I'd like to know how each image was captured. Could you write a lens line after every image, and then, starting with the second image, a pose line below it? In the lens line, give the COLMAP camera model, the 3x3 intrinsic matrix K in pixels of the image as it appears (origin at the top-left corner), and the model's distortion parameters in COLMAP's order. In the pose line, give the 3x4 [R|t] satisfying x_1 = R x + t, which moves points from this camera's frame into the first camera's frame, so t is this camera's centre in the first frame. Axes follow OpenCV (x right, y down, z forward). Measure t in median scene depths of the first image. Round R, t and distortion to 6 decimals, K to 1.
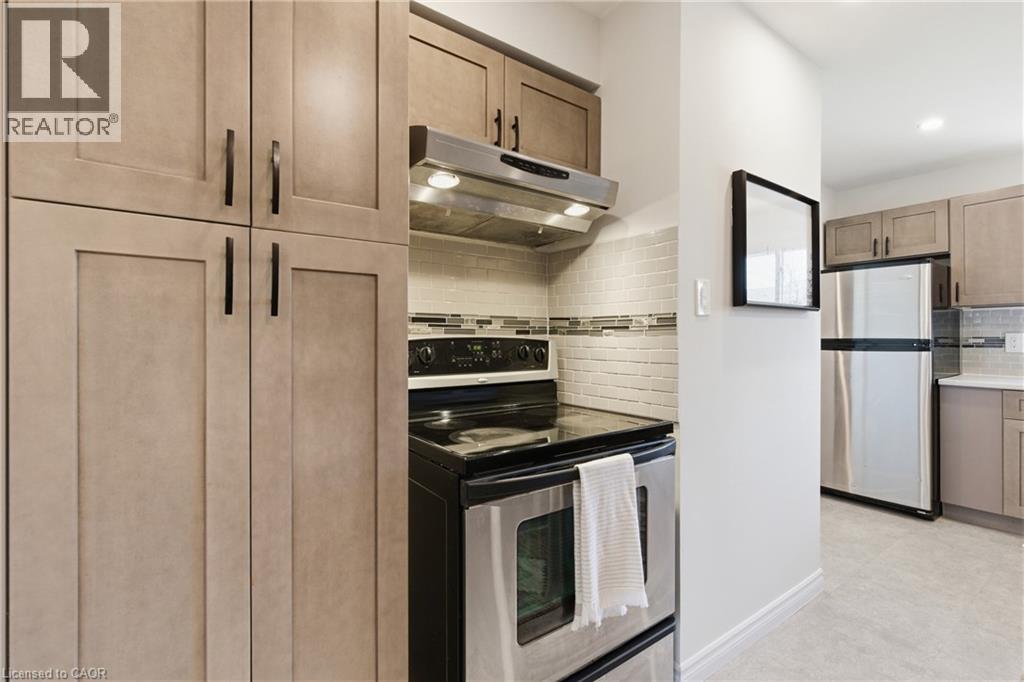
lens RADIAL K [[465.2, 0, 512.9], [0, 465.2, 337.2], [0, 0, 1]] dist [-0.000426, -0.000815]
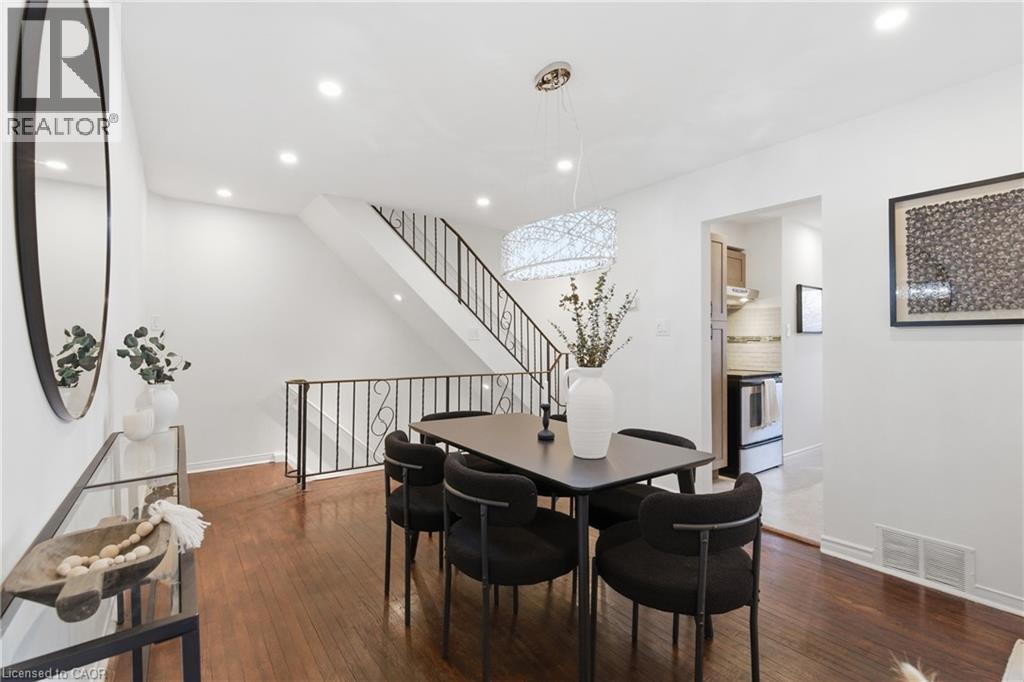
lens RADIAL K [[465.2, 0, 514.6], [0, 465.2, 343.0], [0, 0, 1]] dist [-0.000426, -0.000815]
pose [[0.999998, 0.001146, 0.001537, -1.232606], [-0.001142, 0.999997, -0.002250, 0.001201], [-0.001539, 0.002249, 0.999996, -1.791686]]
